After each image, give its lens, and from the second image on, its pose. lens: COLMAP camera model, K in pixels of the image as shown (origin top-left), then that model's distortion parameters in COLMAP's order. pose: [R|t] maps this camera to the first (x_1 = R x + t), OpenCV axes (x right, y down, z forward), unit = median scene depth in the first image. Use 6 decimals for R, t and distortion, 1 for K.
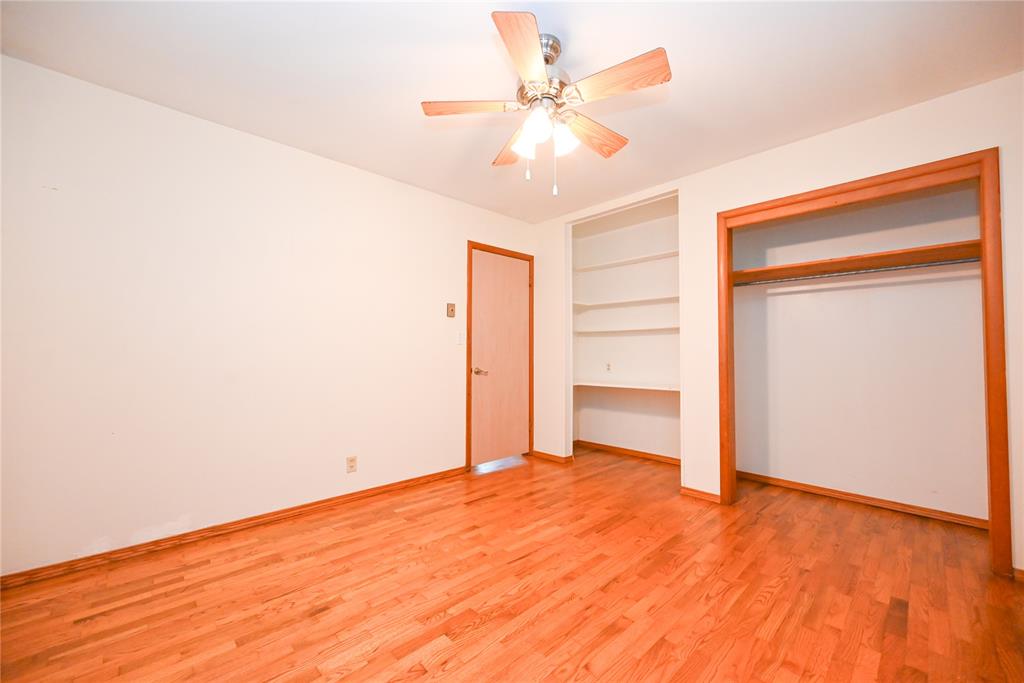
lens RADIAL K [[404.4, 0, 513.9], [0, 404.4, 342.7], [0, 0, 1]] dist [-0.001995, 0.000095]
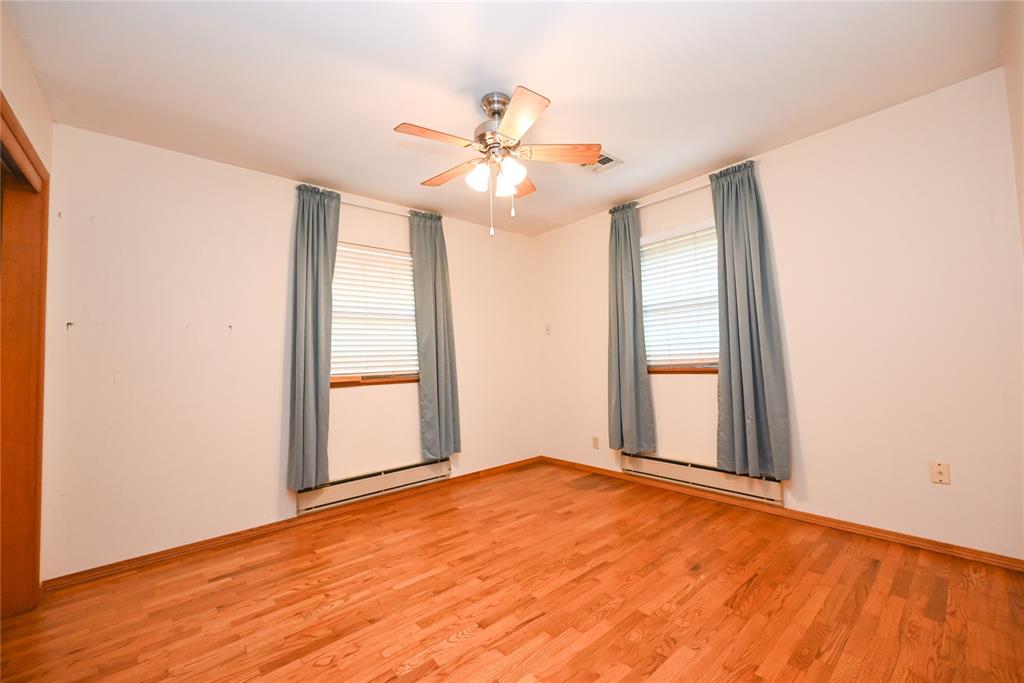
lens RADIAL K [[404.4, 0, 513.9], [0, 404.4, 342.7], [0, 0, 1]] dist [-0.001995, 0.000095]
pose [[-0.998577, 0.033532, 0.041473, -0.004424], [0.030591, 0.997104, -0.069621, 0.050471], [-0.043687, -0.068253, -0.996711, 2.132575]]
